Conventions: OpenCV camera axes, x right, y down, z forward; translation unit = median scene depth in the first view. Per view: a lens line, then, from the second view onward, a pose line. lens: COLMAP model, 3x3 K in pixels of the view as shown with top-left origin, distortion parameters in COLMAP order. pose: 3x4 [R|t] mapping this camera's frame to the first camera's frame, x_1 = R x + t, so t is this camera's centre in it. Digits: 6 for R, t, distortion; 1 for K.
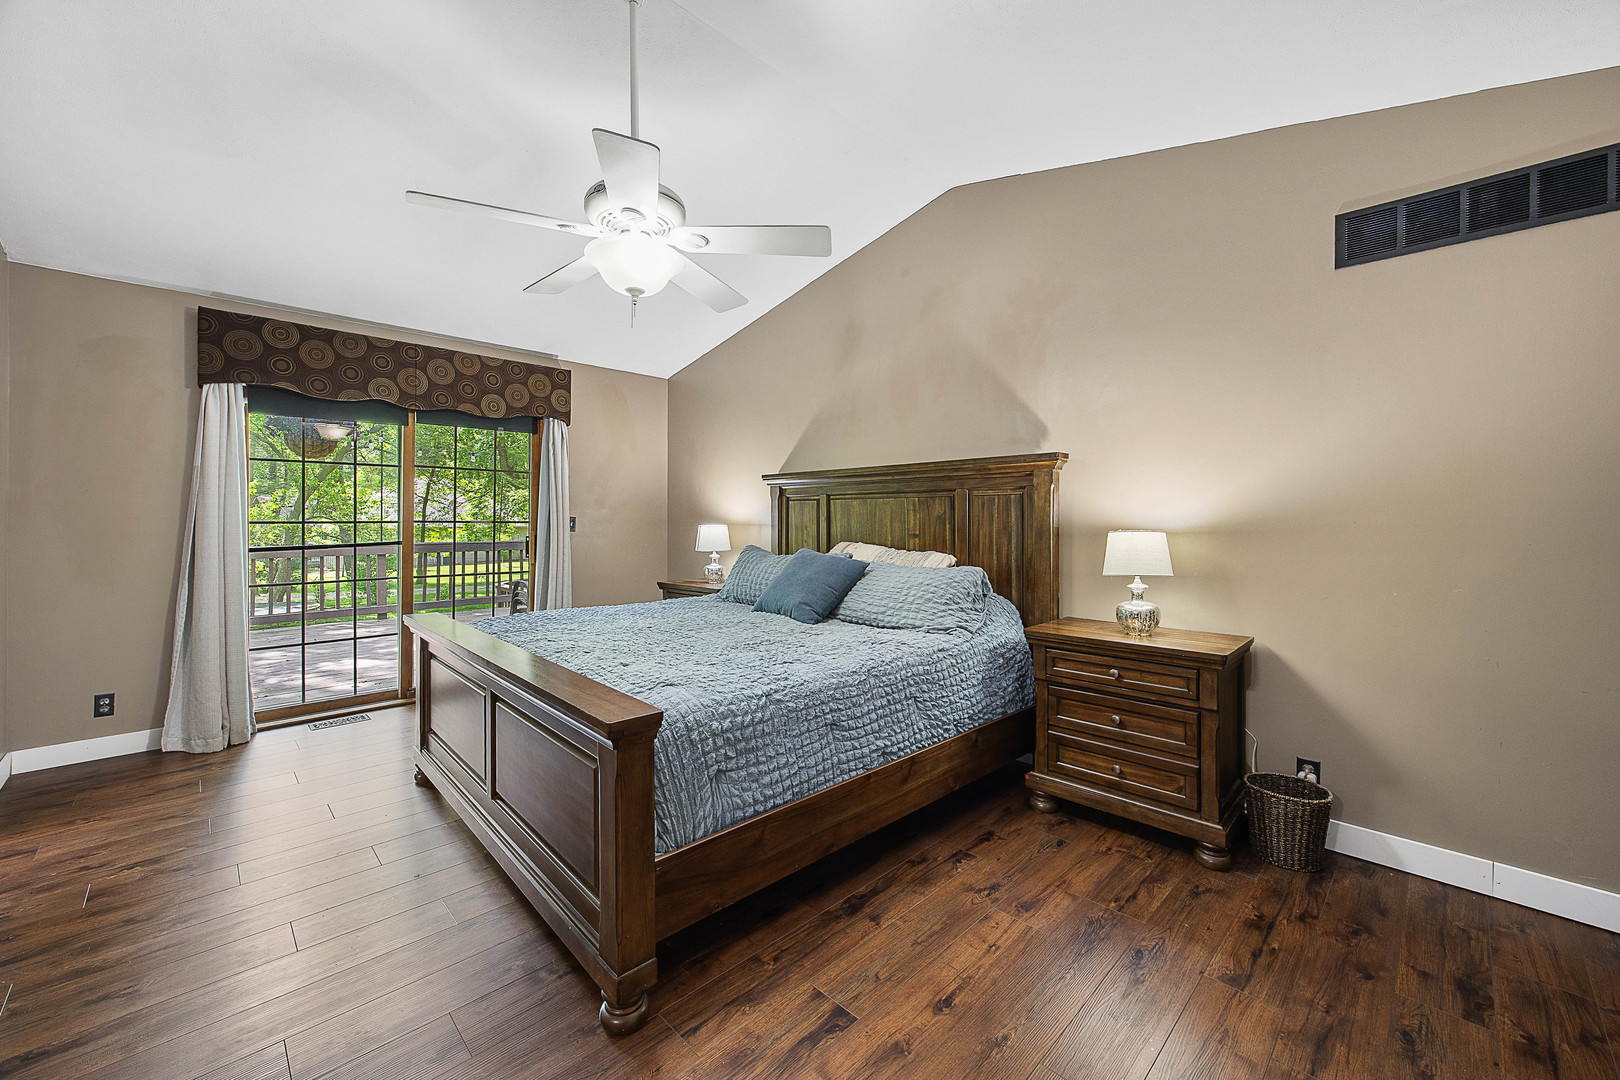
lens RADIAL K [[641.5, 0, 819.8], [0, 641.5, 525.1], [0, 0, 1]] dist [-0.009743, 0.001522]
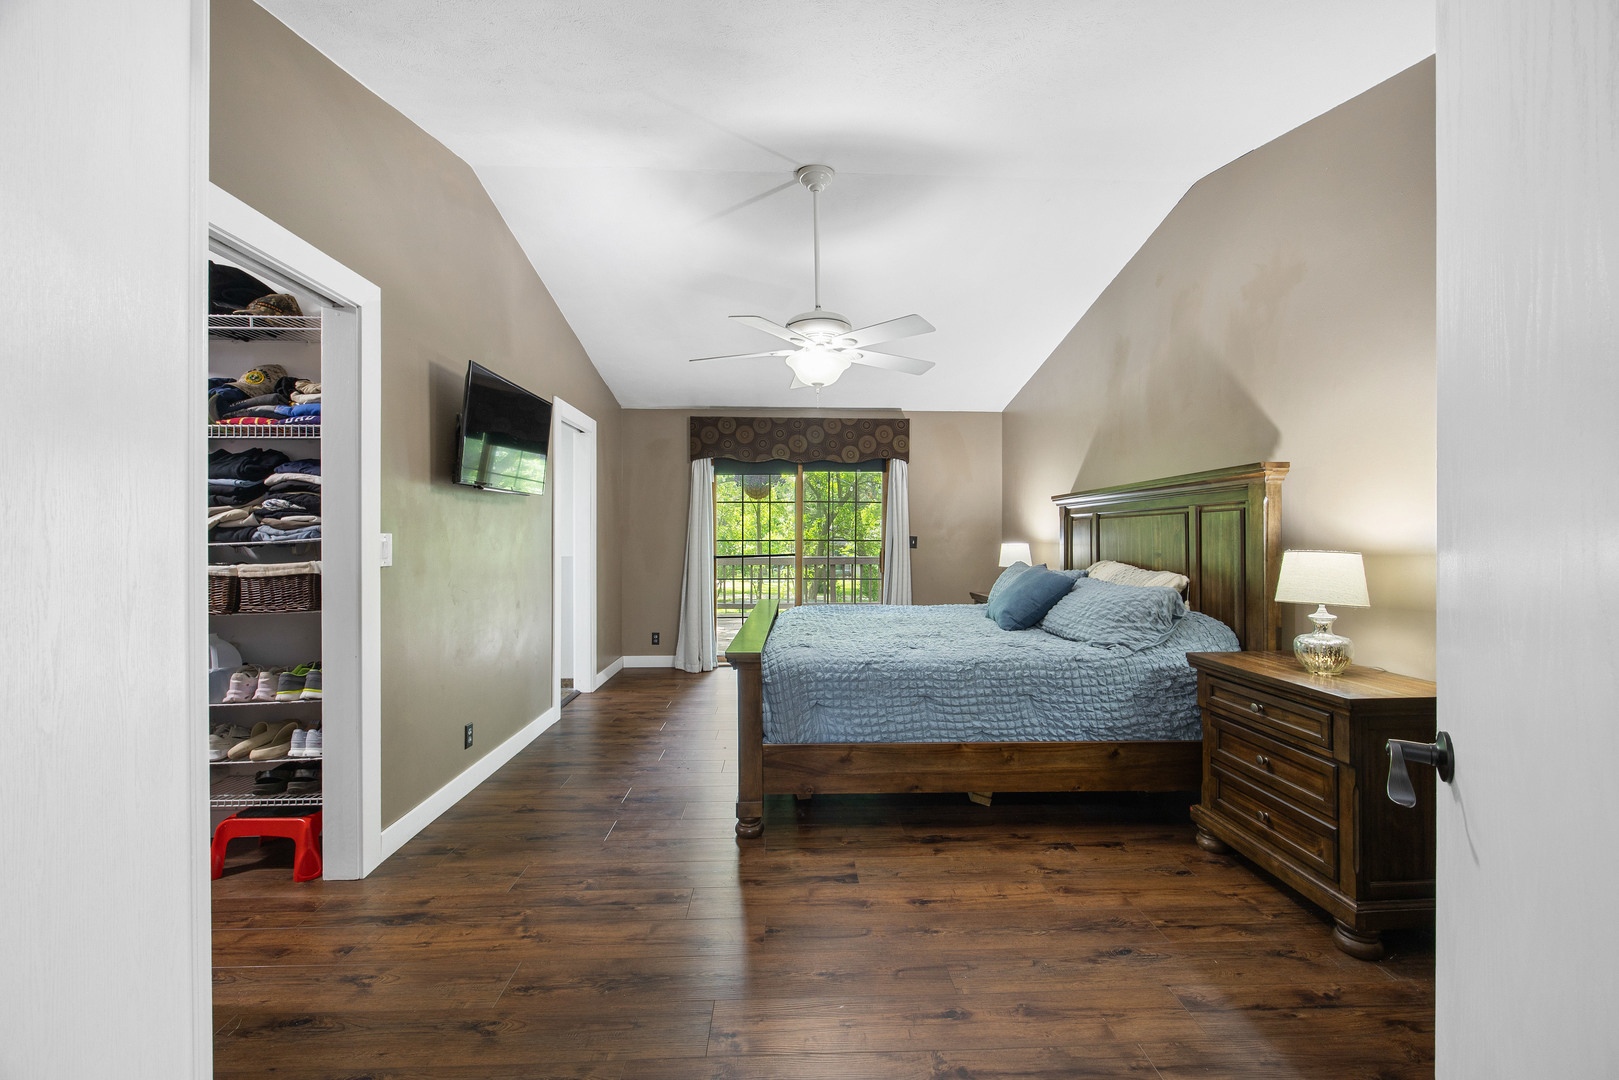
lens RADIAL K [[641.1, 0, 809.0], [0, 641.1, 541.4], [0, 0, 1]] dist [-0.009743, 0.001522]
pose [[0.735622, 0.002181, -0.677389, 0.572535], [-0.003976, 0.999991, -0.001099, -0.000918], [0.677381, 0.003502, 0.735624, -0.089437]]
